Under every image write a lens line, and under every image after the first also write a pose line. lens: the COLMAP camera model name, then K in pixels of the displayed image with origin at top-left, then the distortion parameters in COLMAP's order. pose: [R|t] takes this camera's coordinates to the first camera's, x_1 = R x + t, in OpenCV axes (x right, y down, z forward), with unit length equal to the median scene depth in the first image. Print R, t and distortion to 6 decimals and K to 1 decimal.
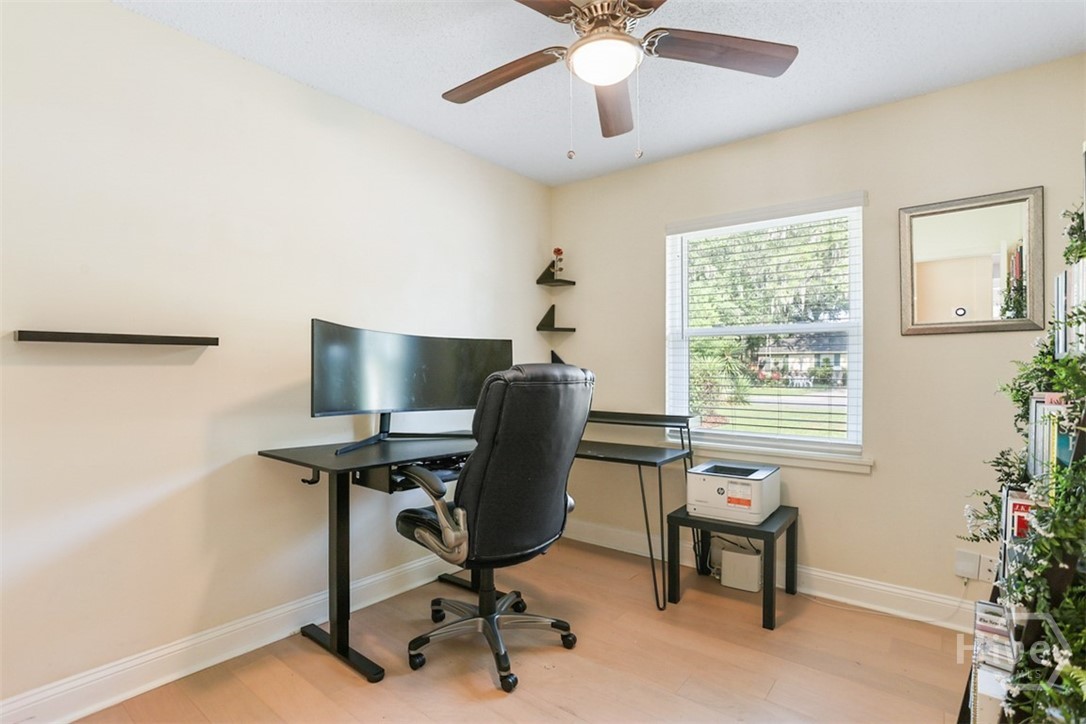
lens RADIAL K [[559.9, 0, 543.0], [0, 559.9, 362.0], [0, 0, 1]] dist [-0.000622, -0.000139]
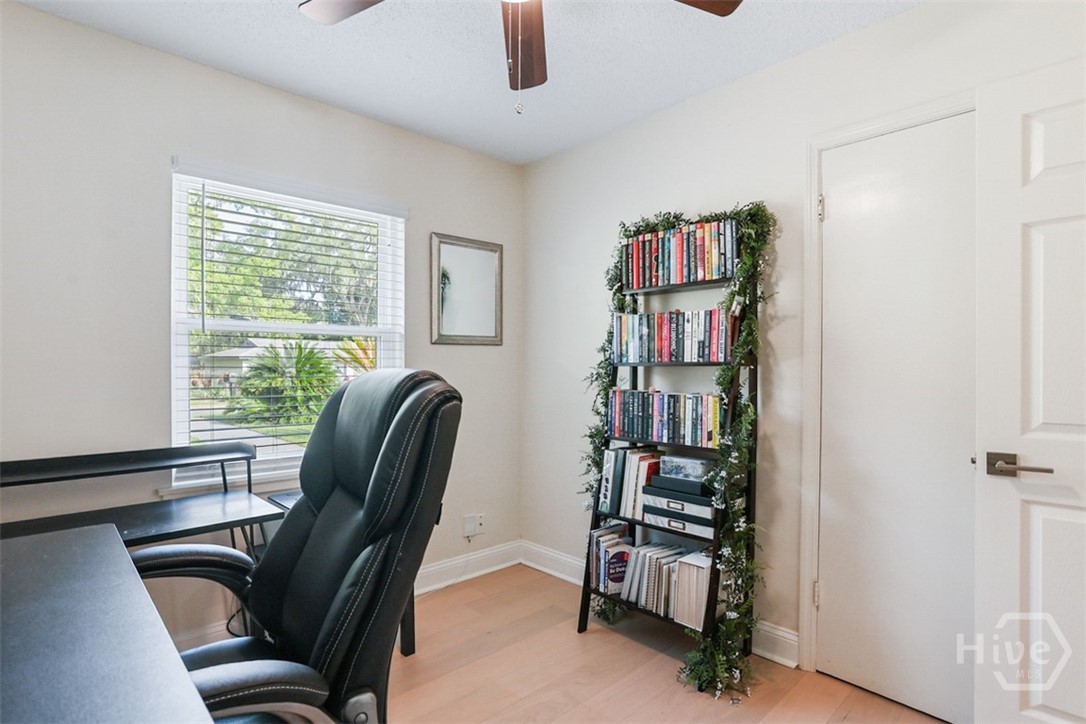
lens RADIAL K [[559.9, 0, 543.0], [0, 559.9, 362.0], [0, 0, 1]] dist [-0.000622, -0.000139]
pose [[0.151222, 0.007923, 0.988468, -0.379181], [-0.004460, 0.999963, -0.007333, -0.001583], [-0.988490, -0.003300, 0.151252, 0.501988]]
